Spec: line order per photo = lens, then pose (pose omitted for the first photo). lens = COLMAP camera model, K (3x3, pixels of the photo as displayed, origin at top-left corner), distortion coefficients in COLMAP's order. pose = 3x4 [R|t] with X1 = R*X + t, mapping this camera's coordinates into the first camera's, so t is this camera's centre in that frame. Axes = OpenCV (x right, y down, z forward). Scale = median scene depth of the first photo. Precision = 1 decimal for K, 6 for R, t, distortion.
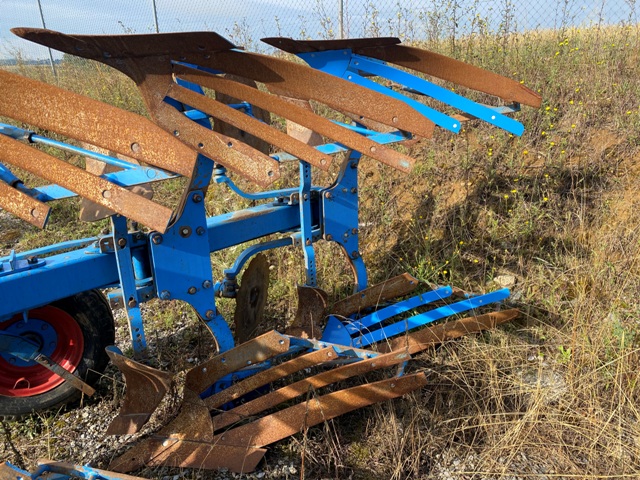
lens RADIAL K [[501.9, 0, 320.2], [0, 501.9, 222.1], [0, 0, 1]] dist [0.023391, 0.002566]
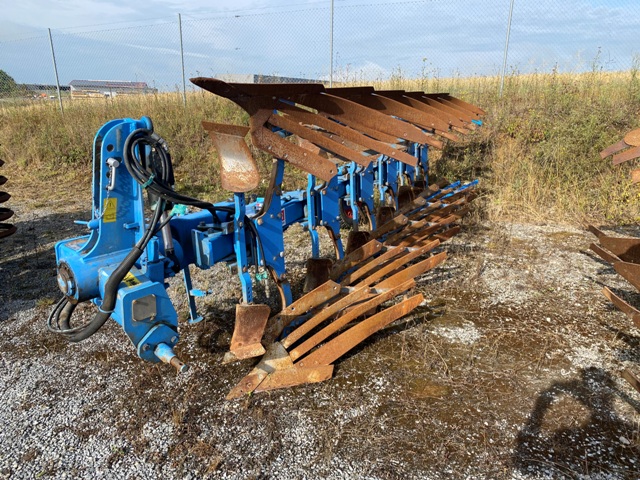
lens RADIAL K [[501.9, 0, 320.2], [0, 501.9, 222.1], [0, 0, 1]] dist [0.023391, 0.002566]
pose [[0.934778, -0.078235, 0.346509, -0.332282], [0.094924, 0.994988, -0.031428, 0.085452], [-0.342314, 0.062270, 0.937520, -0.304032]]
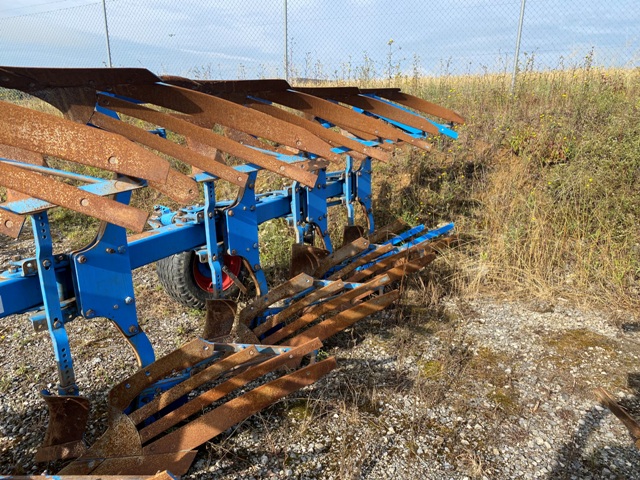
lens RADIAL K [[501.9, 0, 320.2], [0, 501.9, 222.1], [0, 0, 1]] dist [0.023391, 0.002566]
pose [[0.962470, -0.053636, 0.266035, -0.130396], [0.067821, 0.996708, -0.044418, 0.040055], [-0.262777, 0.060794, 0.962939, -0.142671]]
